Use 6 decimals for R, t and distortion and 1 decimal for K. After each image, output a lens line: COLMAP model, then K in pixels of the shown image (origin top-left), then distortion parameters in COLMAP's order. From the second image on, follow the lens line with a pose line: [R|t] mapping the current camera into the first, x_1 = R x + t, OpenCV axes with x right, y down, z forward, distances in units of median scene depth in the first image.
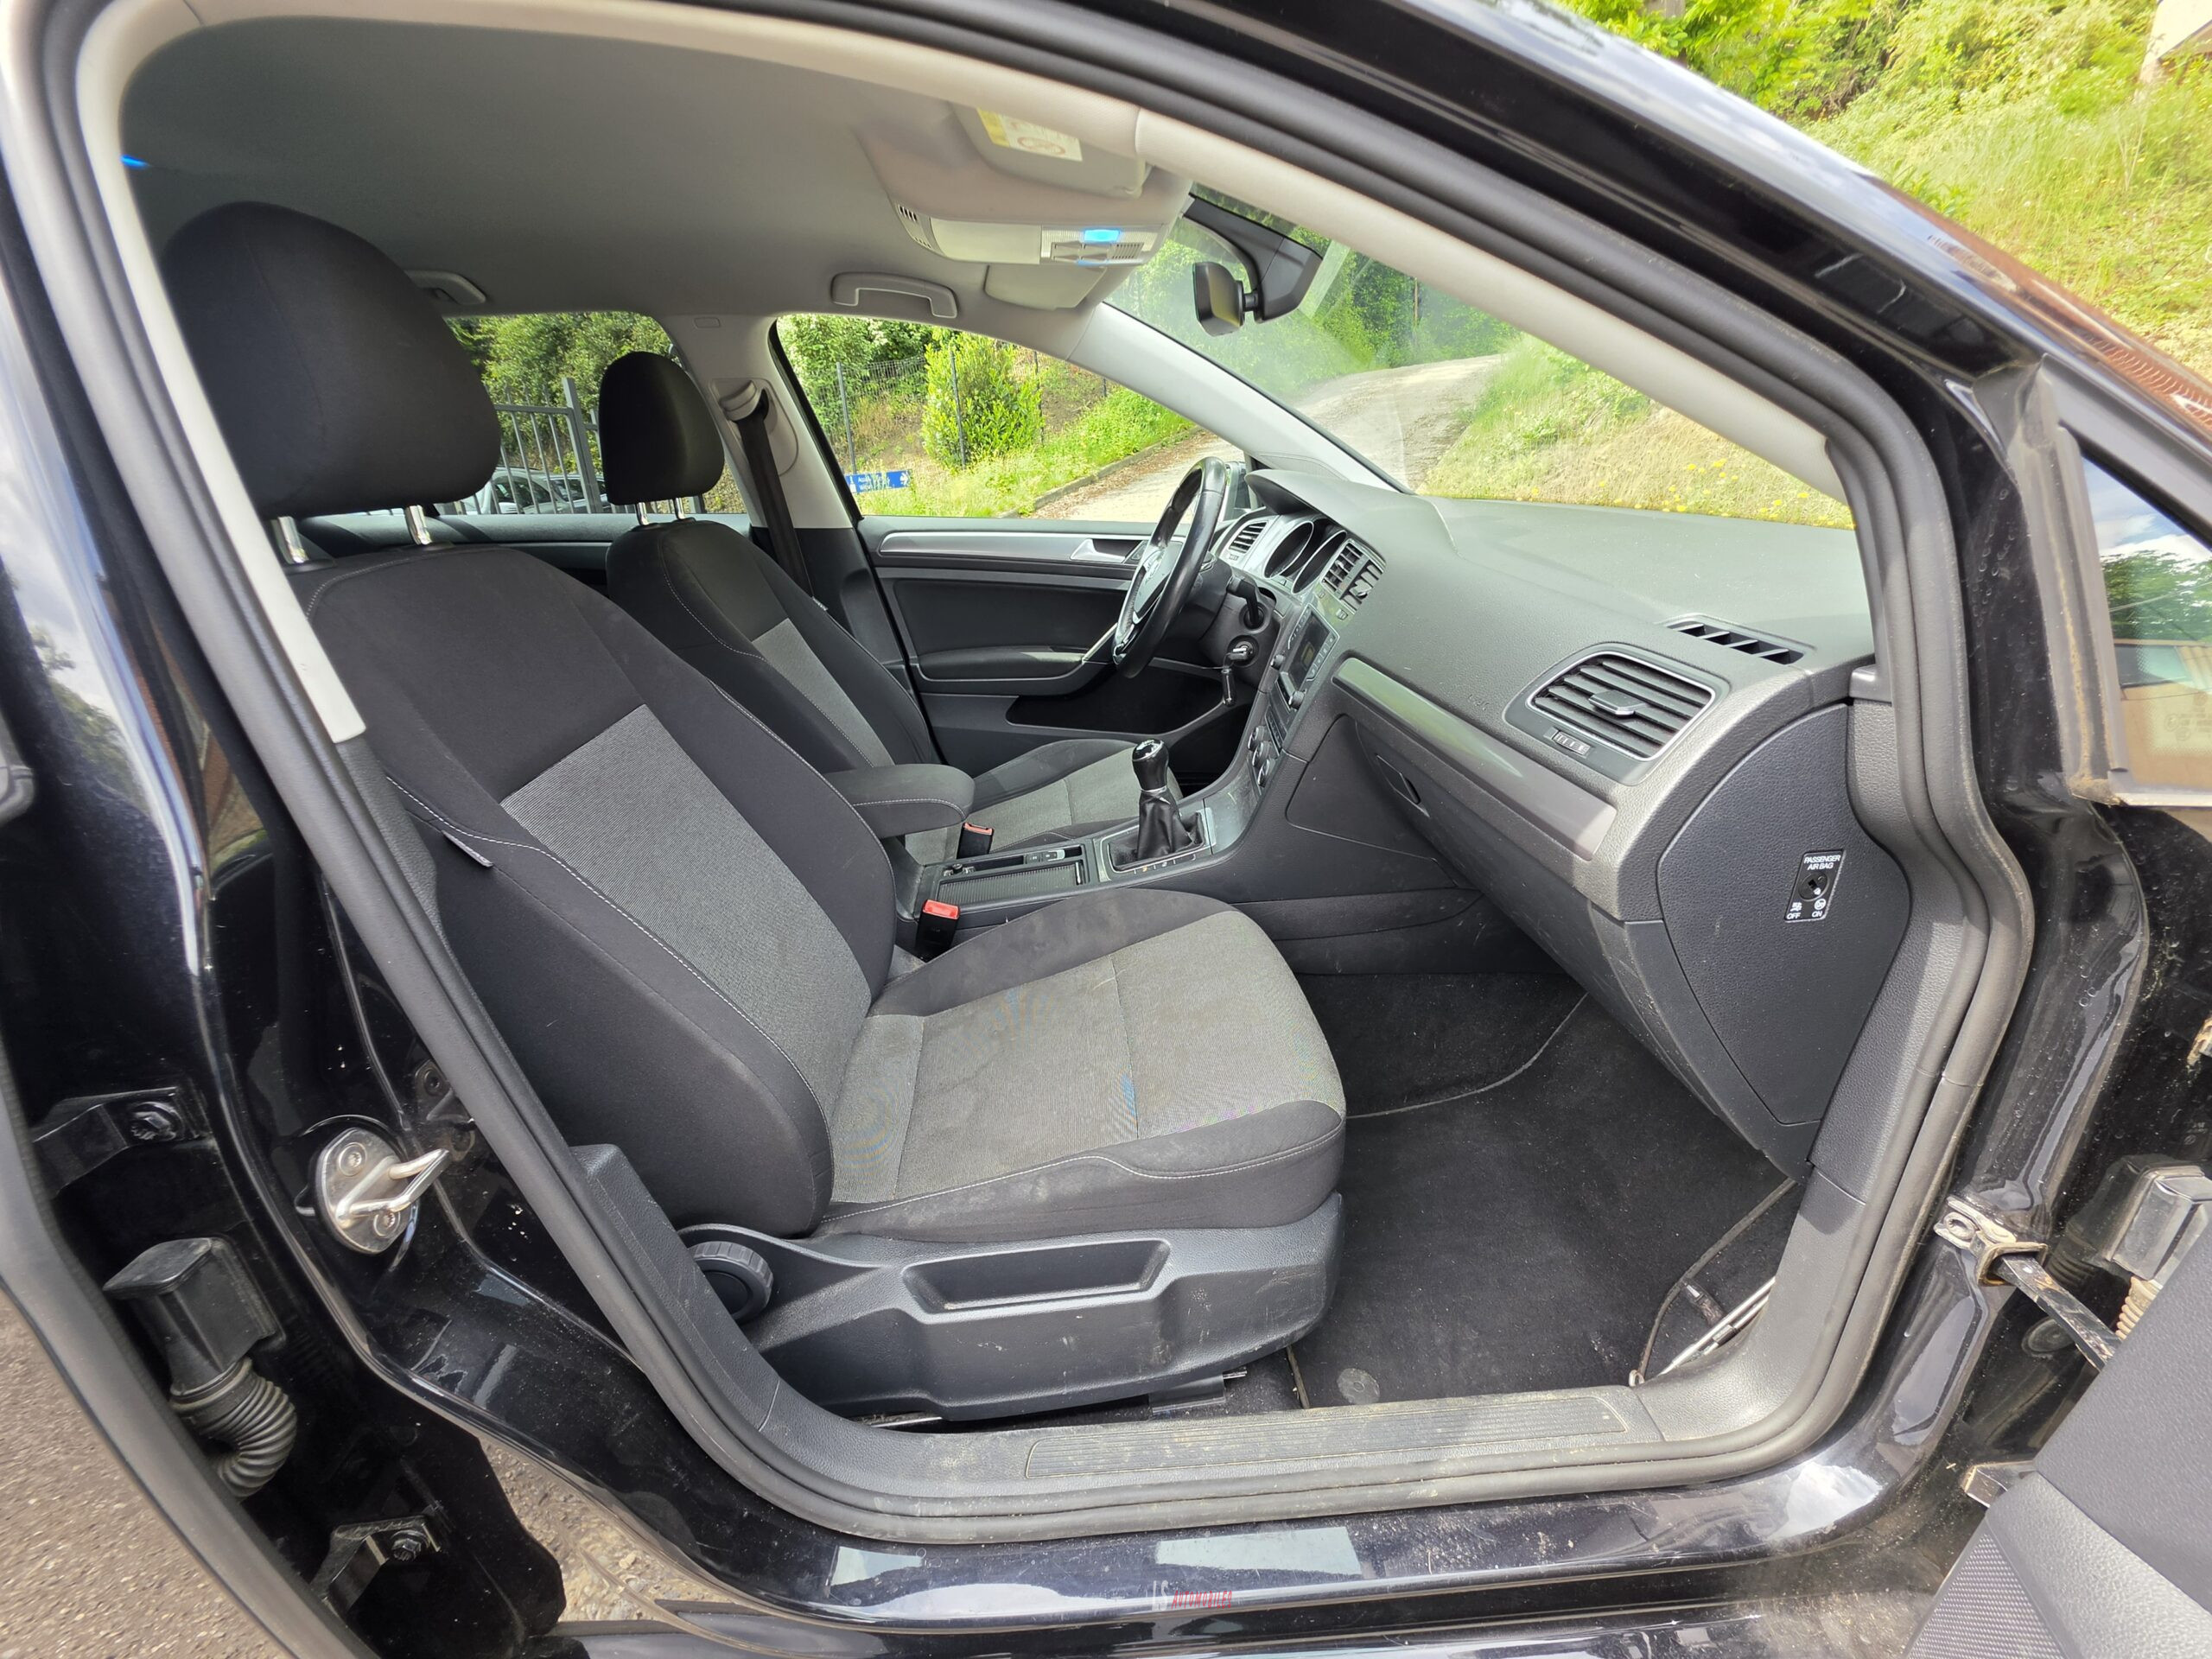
lens RADIAL K [[887.1, 0, 1104.4], [0, 887.1, 844.6], [0, 0, 1]] dist [-0.002665, -0.000692]
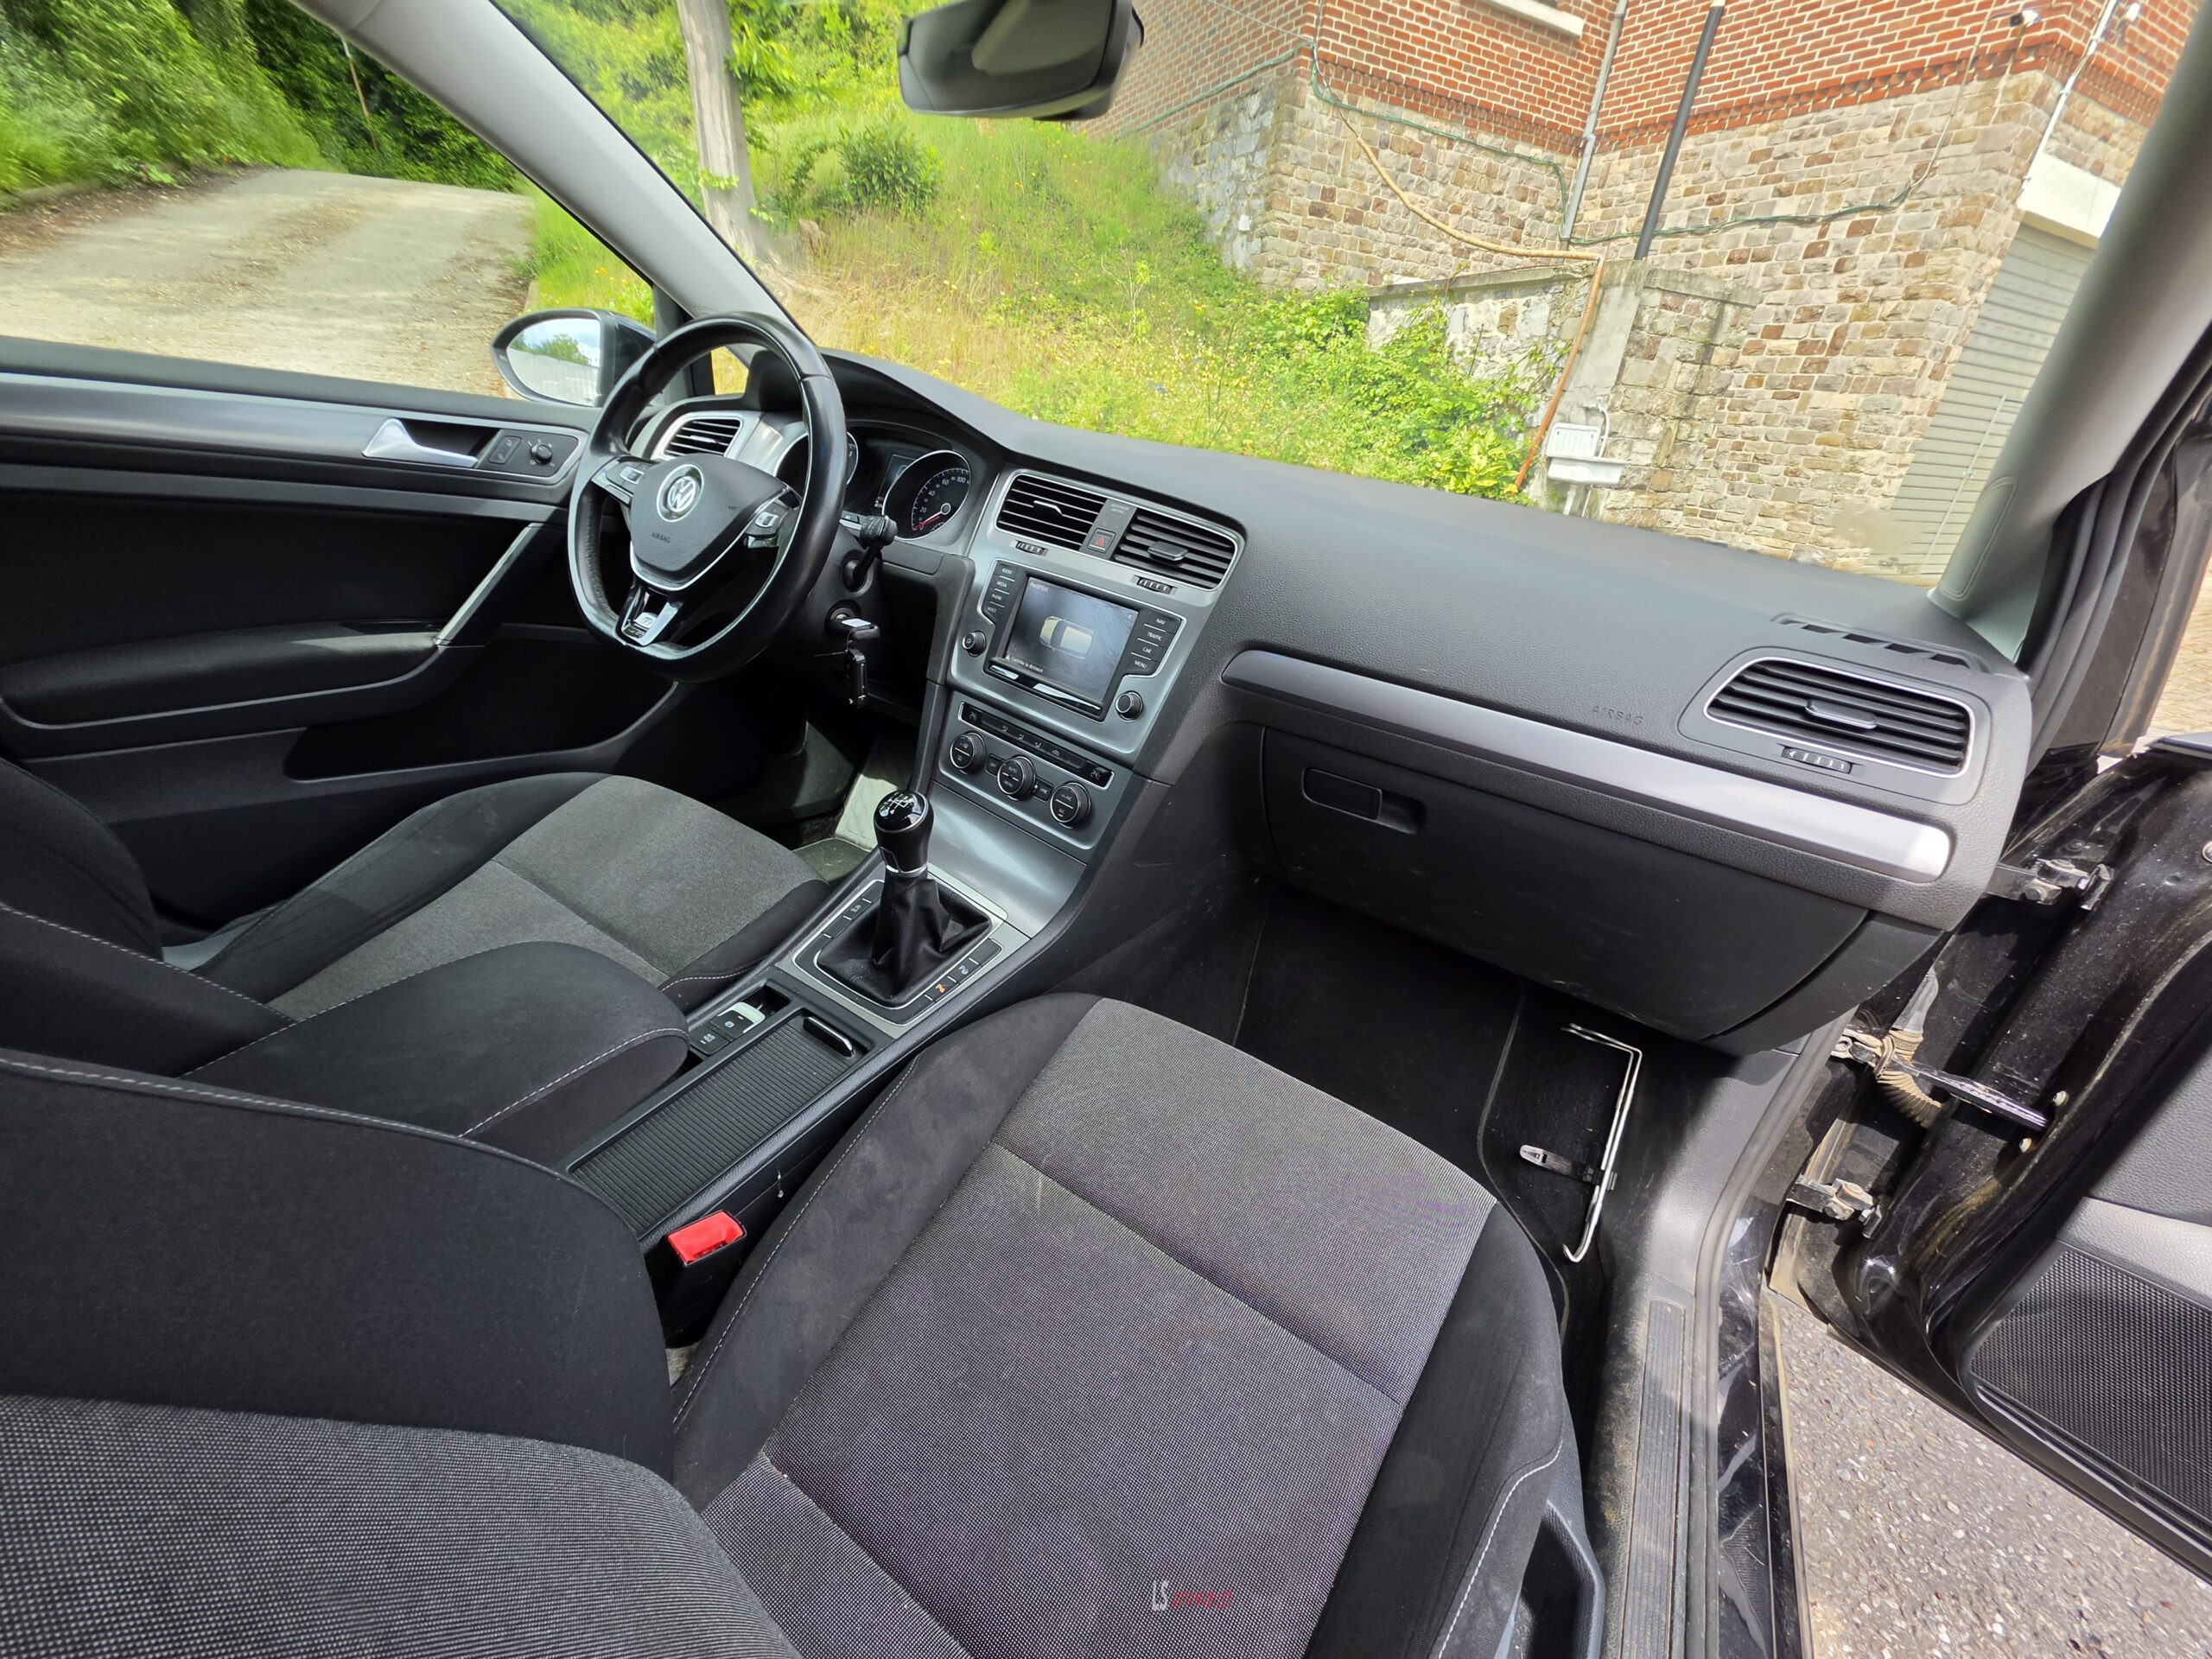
lens RADIAL K [[887.1, 0, 1086.5], [0, 887.1, 852.8], [0, 0, 1]] dist [-0.002665, -0.000692]
pose [[0.612135, -0.268044, 0.743937, -0.310848], [0.183111, 0.963274, 0.196403, -0.159995], [-0.769260, 0.015997, 0.638736, 0.454681]]
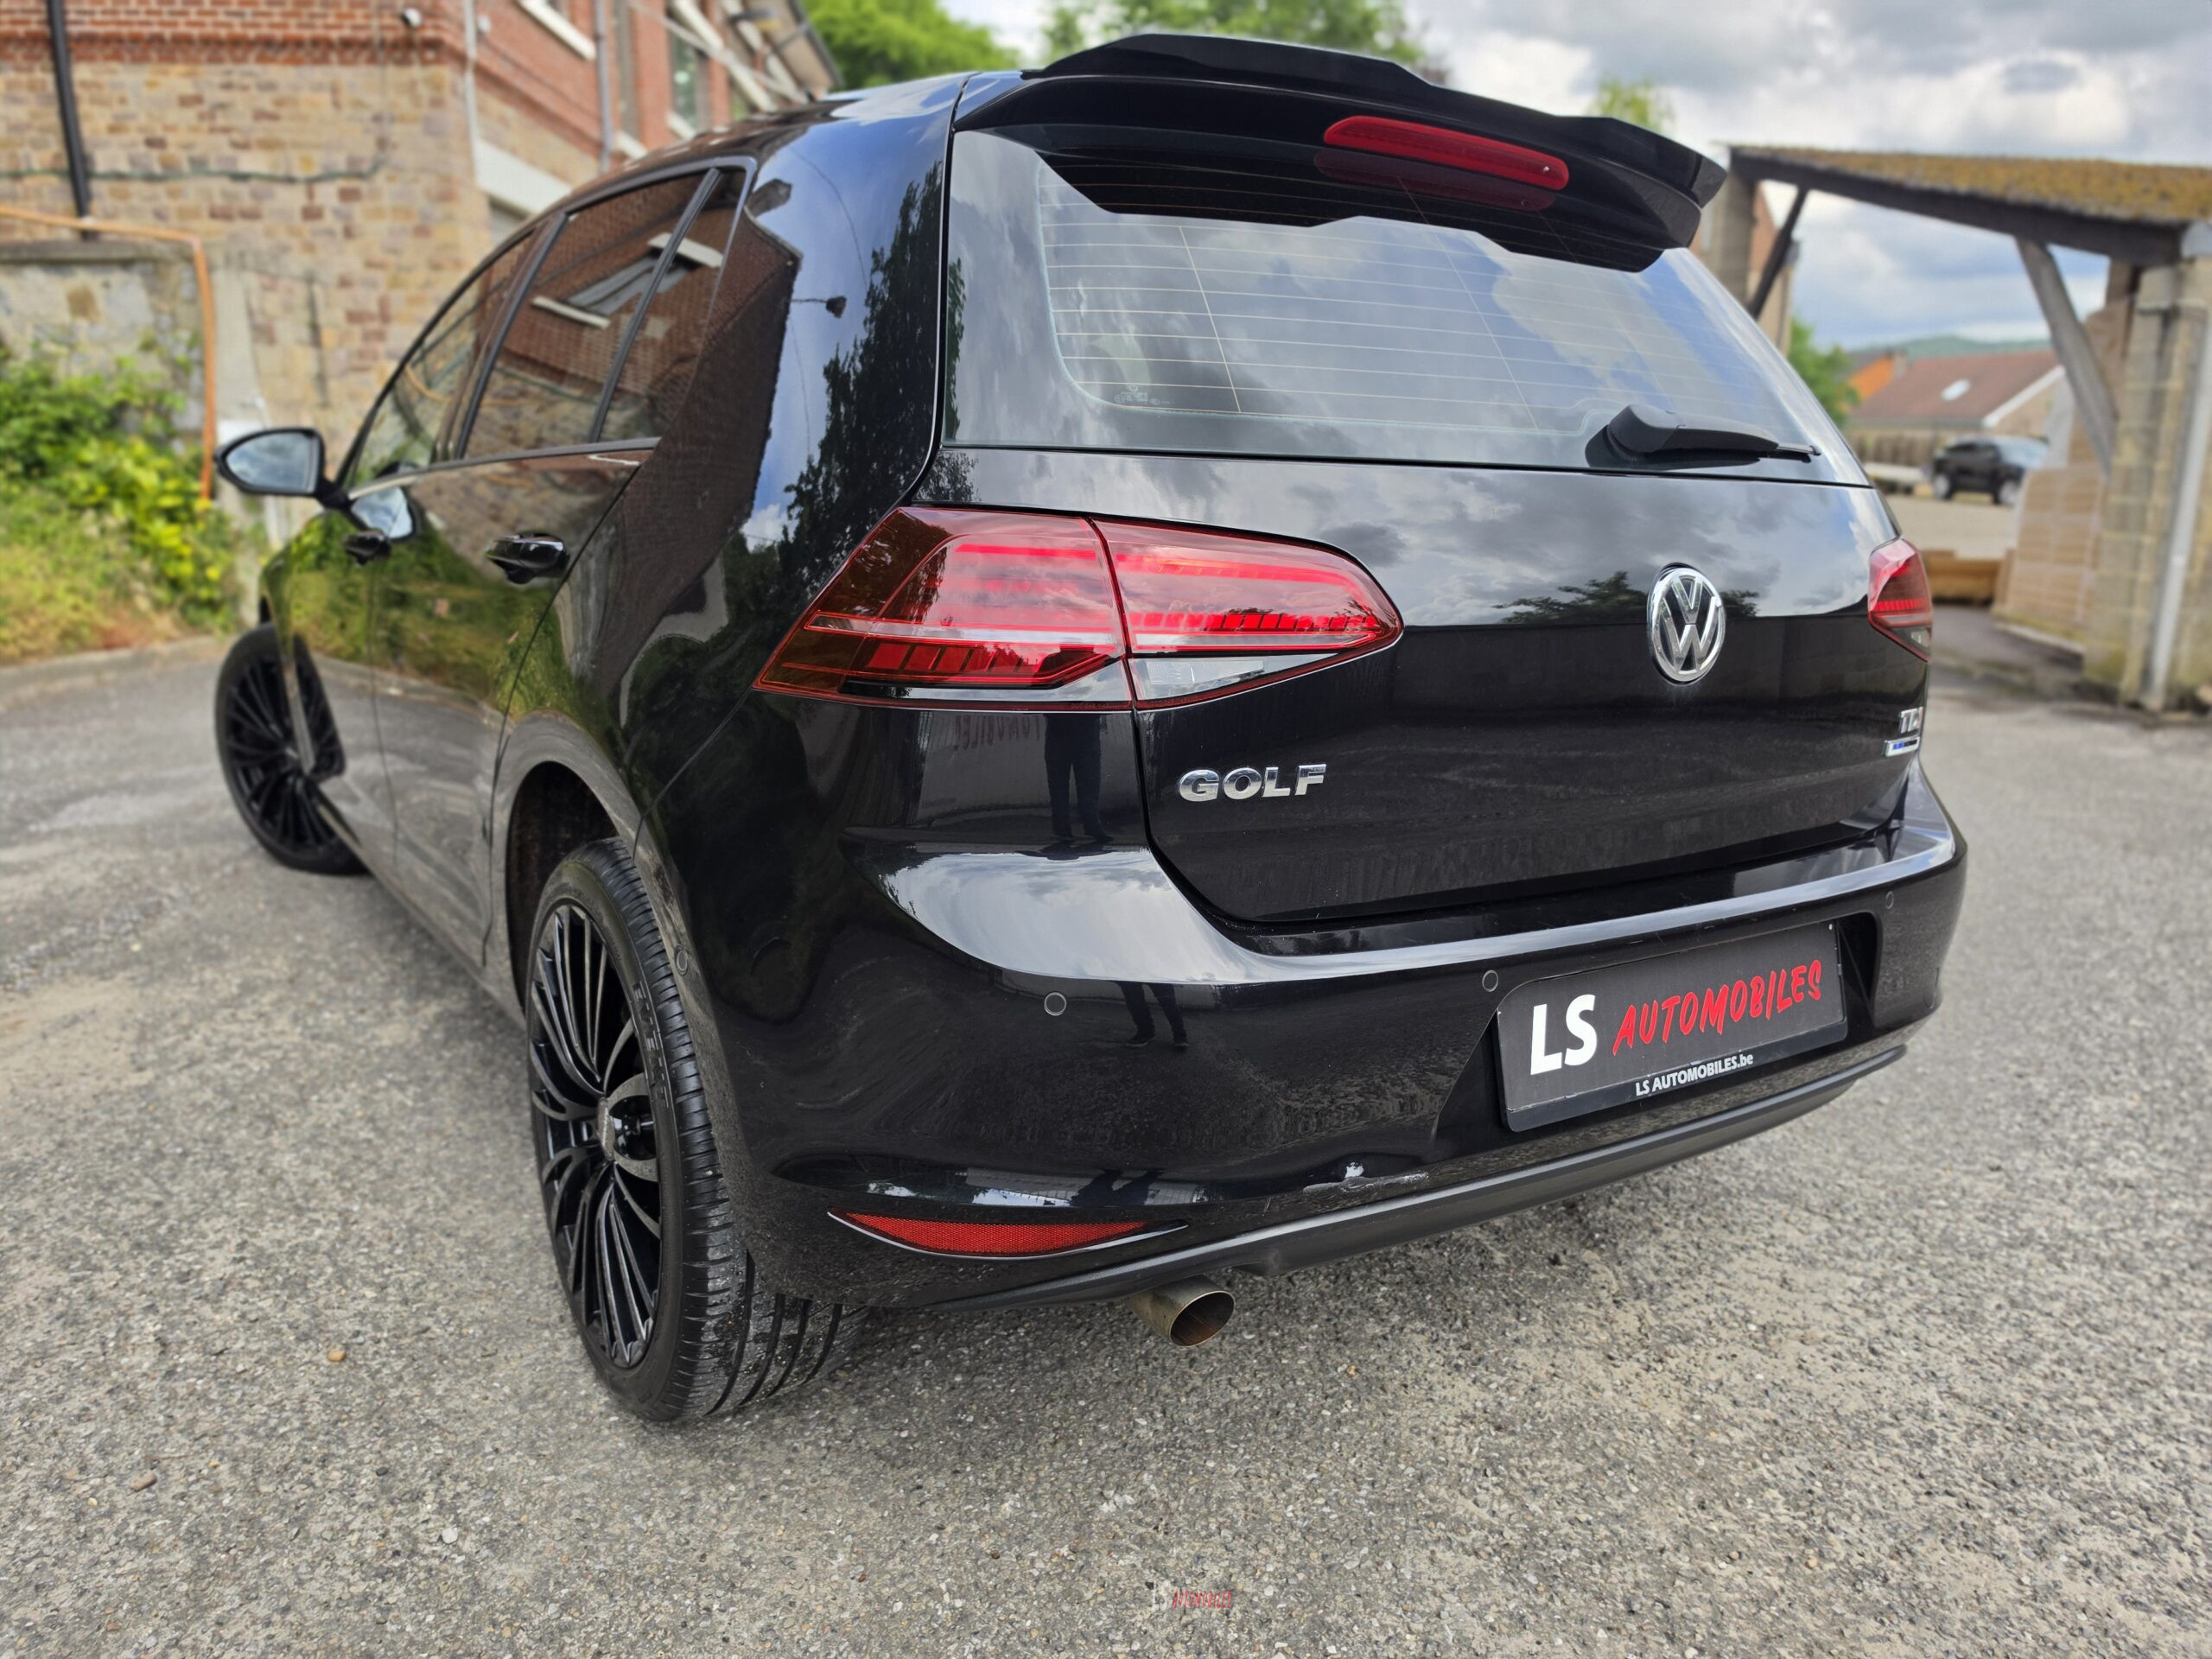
lens RADIAL K [[1548.1, 0, 1125.8], [0, 1548.1, 841.4], [0, 0, 1]] dist [0.003857, -0.011441]
pose [[-0.483708, -0.171799, 0.858203, -2.382939], [0.341087, 0.866019, 0.365610, -0.503184], [-0.806031, 0.469570, -0.360301, 1.529288]]
